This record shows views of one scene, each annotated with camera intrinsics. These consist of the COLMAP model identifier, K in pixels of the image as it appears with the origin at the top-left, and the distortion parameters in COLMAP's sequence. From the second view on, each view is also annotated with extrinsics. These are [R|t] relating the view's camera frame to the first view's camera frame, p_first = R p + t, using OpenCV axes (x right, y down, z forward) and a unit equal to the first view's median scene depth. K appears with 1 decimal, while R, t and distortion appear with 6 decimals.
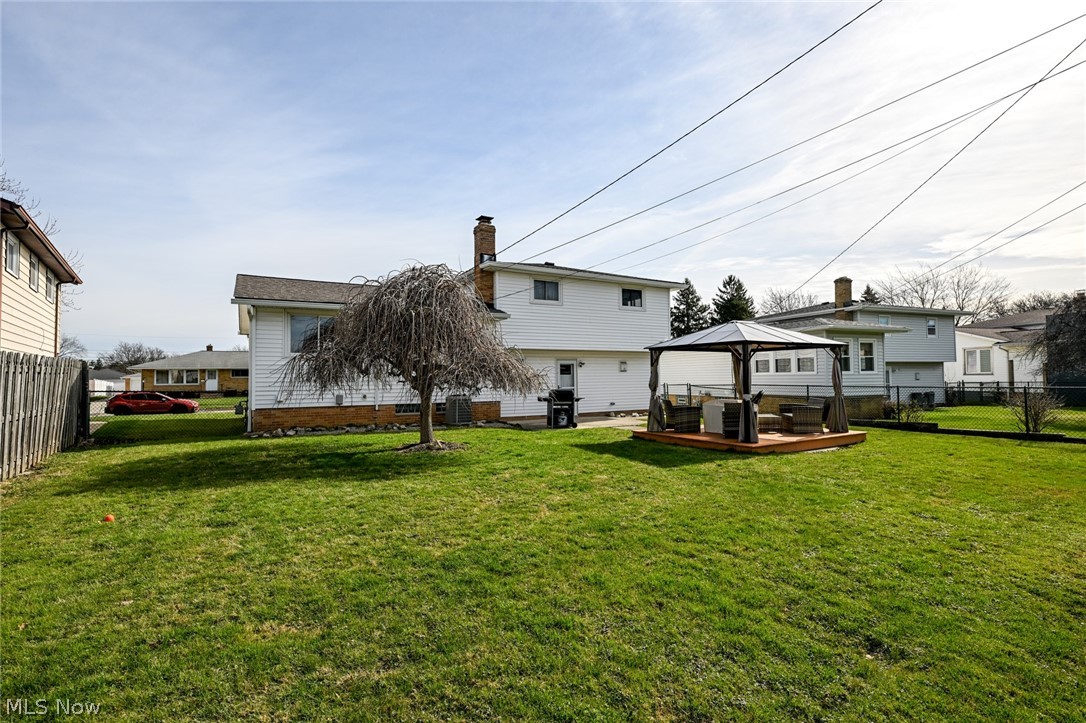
lens RADIAL K [[511.9, 0, 545.5], [0, 511.9, 367.1], [0, 0, 1]] dist [0.011310, -0.000136]
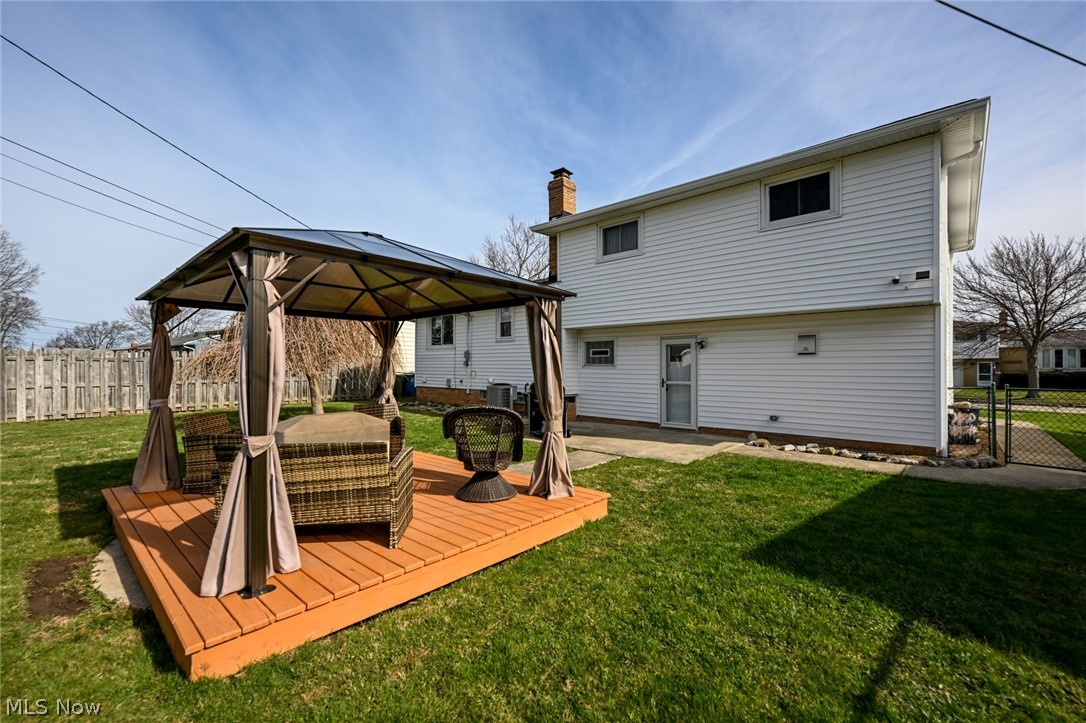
lens RADIAL K [[457.2, 0, 536.7], [0, 457.2, 366.5], [0, 0, 1]] dist [-0.003029, -0.000475]
pose [[0.293275, 0.010361, -0.955972, 0.561872], [0.015460, 0.999759, 0.015578, 0.009758], [0.955903, -0.019348, 0.293044, 0.724252]]
